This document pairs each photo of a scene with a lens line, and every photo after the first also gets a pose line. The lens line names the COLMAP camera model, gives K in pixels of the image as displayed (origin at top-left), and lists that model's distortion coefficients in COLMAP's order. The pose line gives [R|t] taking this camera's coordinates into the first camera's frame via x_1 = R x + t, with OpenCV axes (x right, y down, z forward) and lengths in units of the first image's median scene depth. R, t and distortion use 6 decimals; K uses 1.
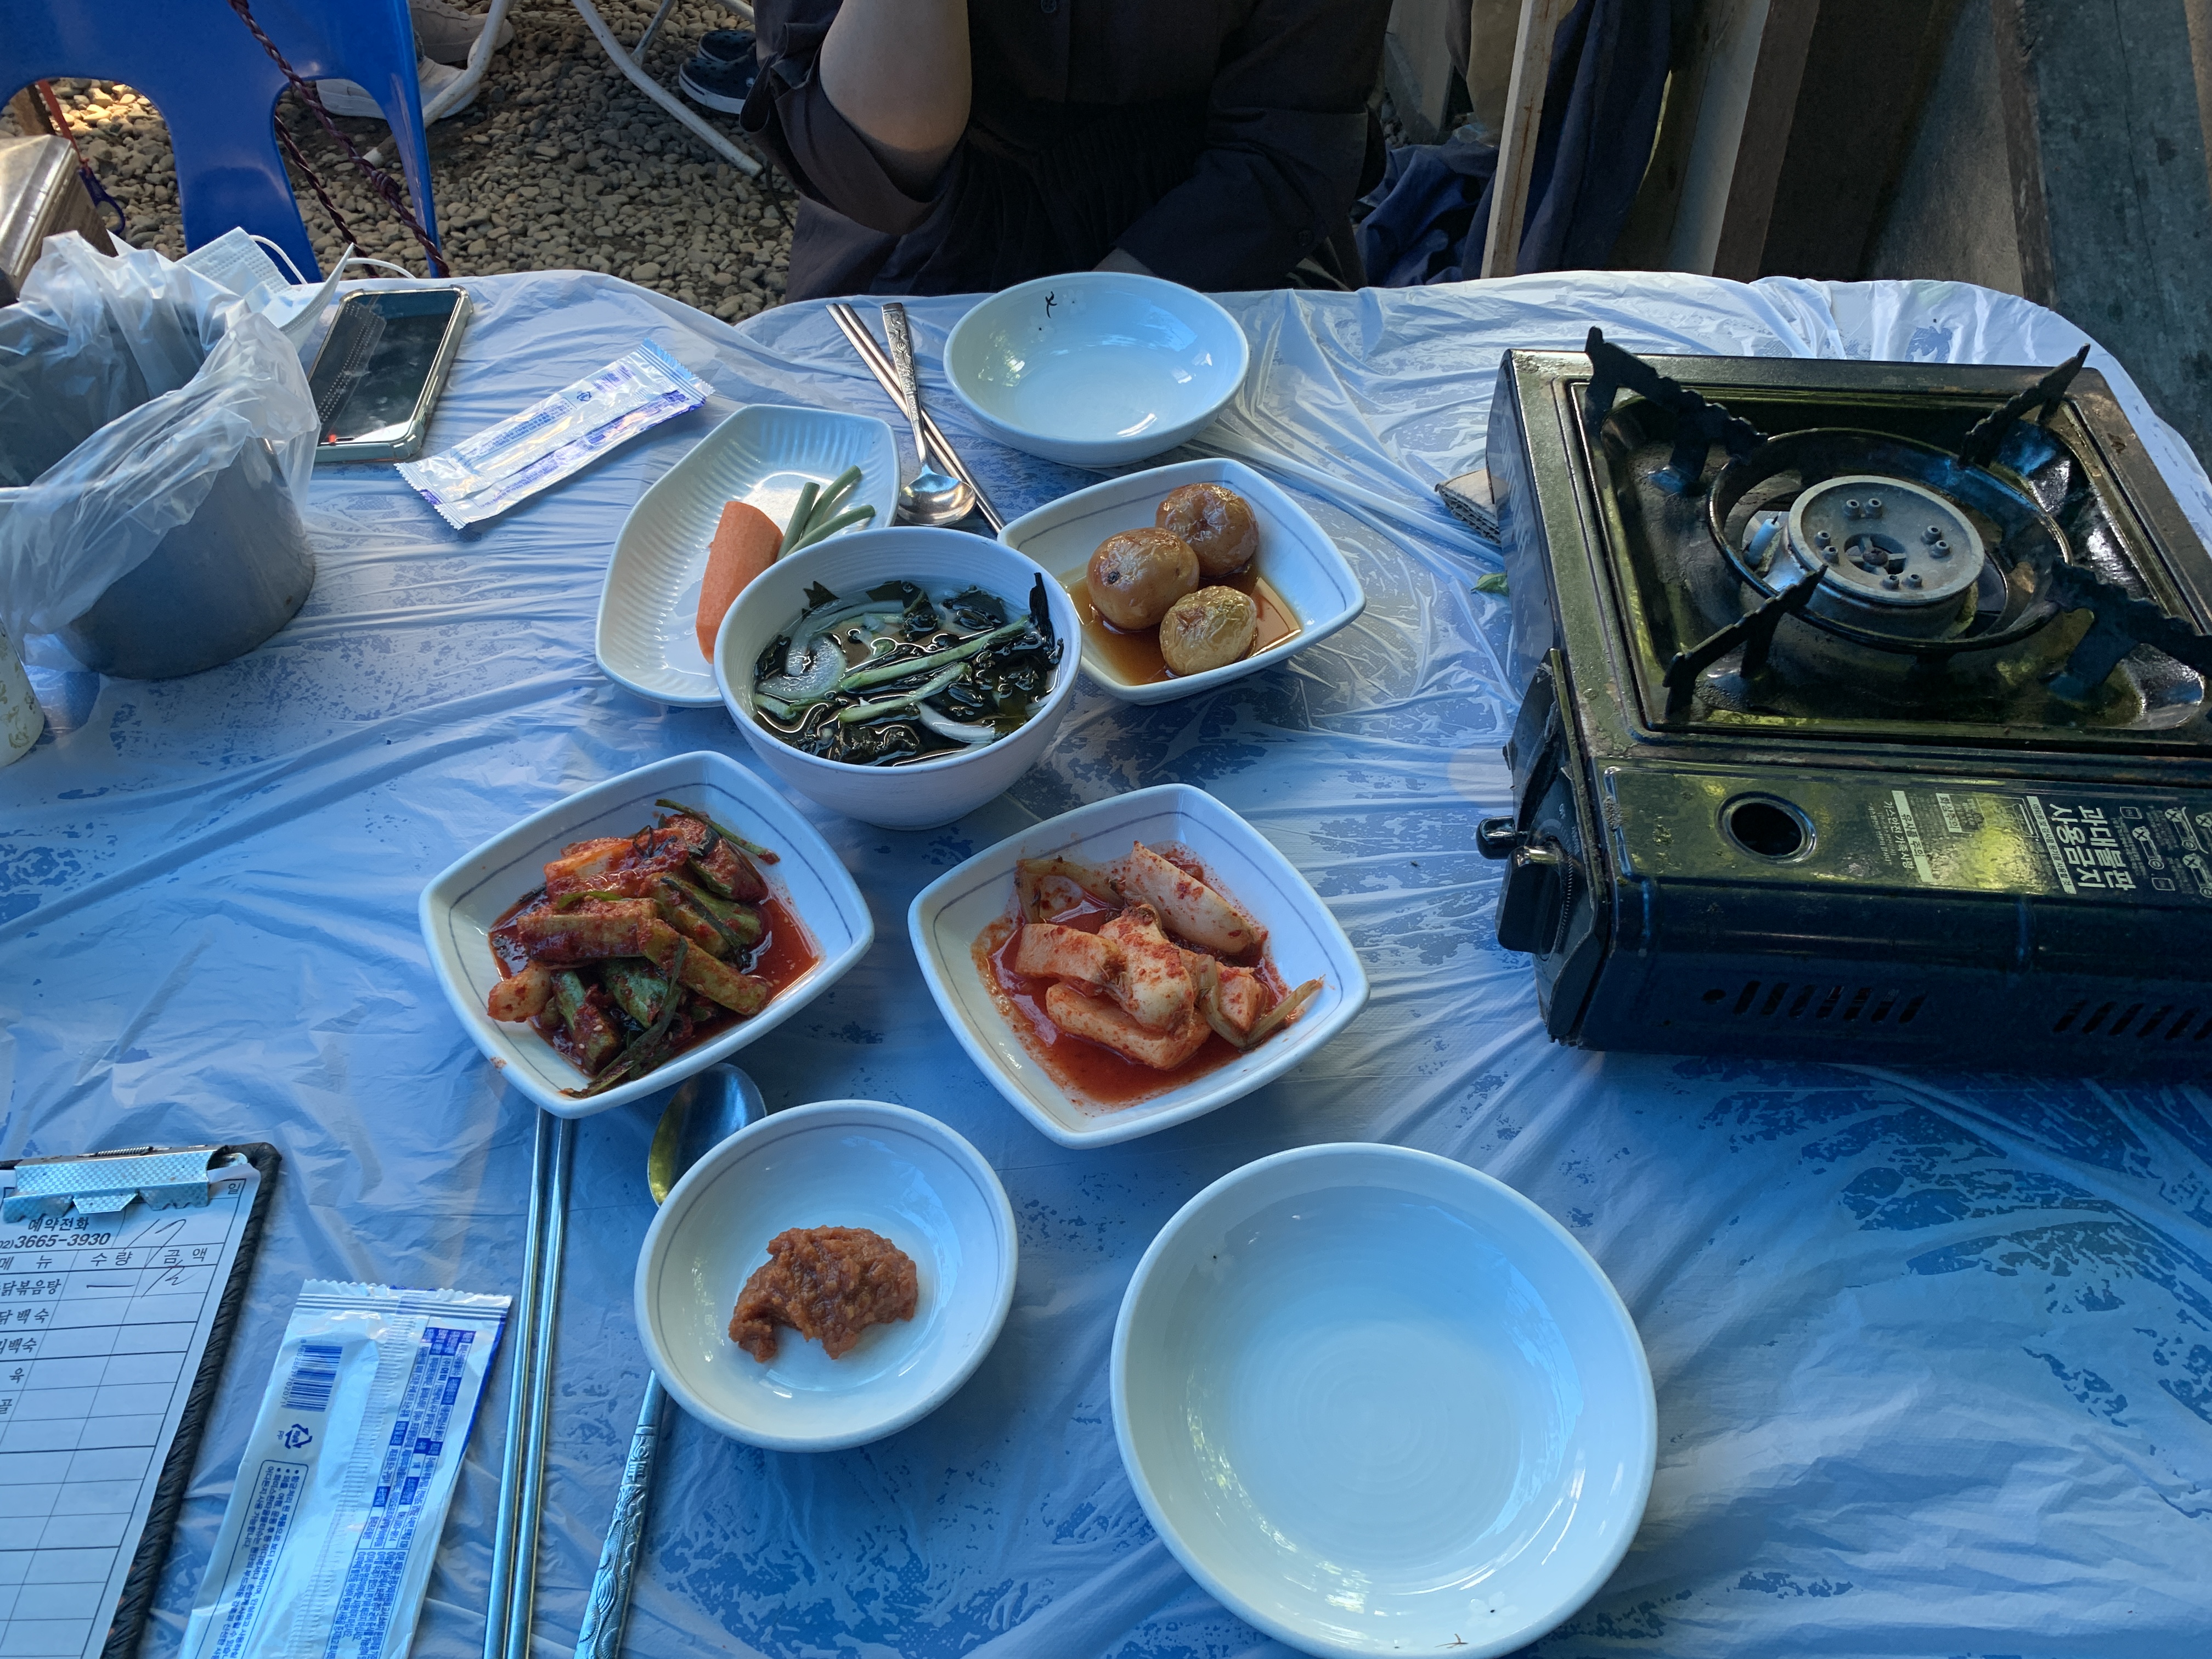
lens RADIAL K [[1664.4, 0, 1095.8], [0, 1664.4, 793.5], [0, 0, 1]] dist [0.004423, -0.002217]
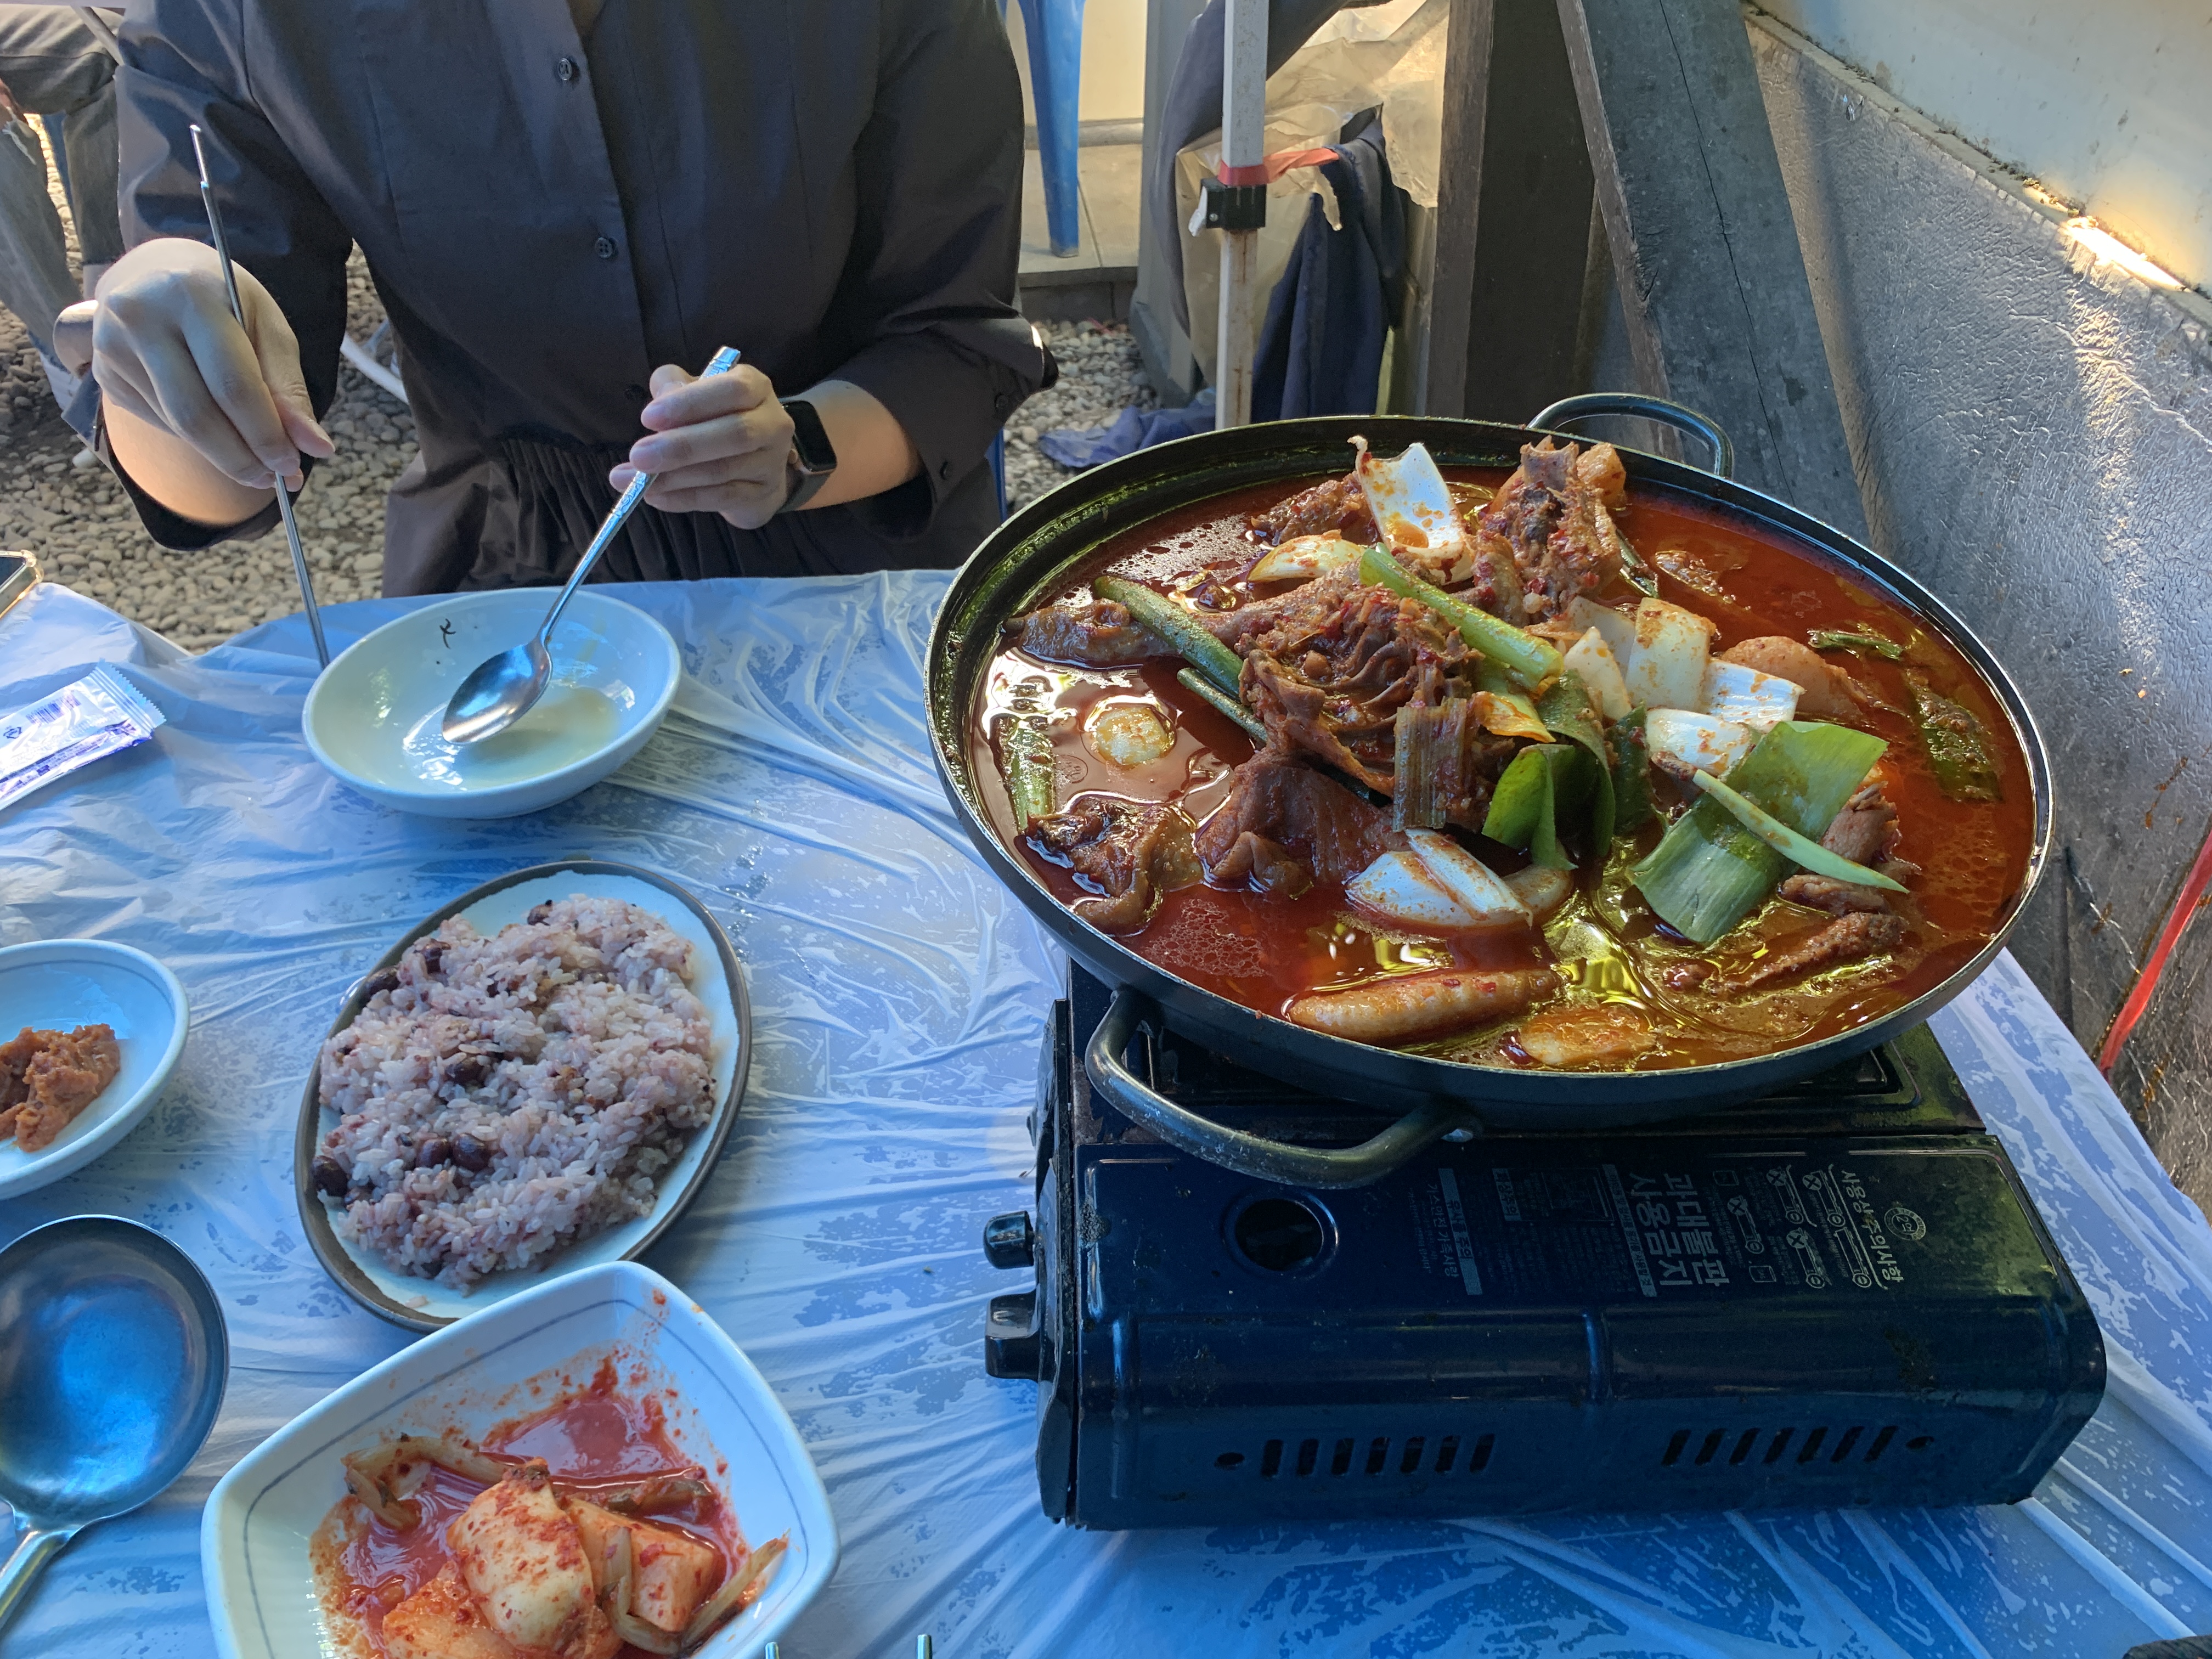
lens RADIAL K [[1654.6, 0, 1106.0], [0, 1654.6, 829.5], [0, 0, 1]] dist [0.000924, 0.004796]
pose [[0.995130, -0.055409, 0.081523, 0.254316], [0.065122, 0.990421, -0.121763, -0.074610], [-0.073996, 0.126479, 0.989206, 0.196611]]
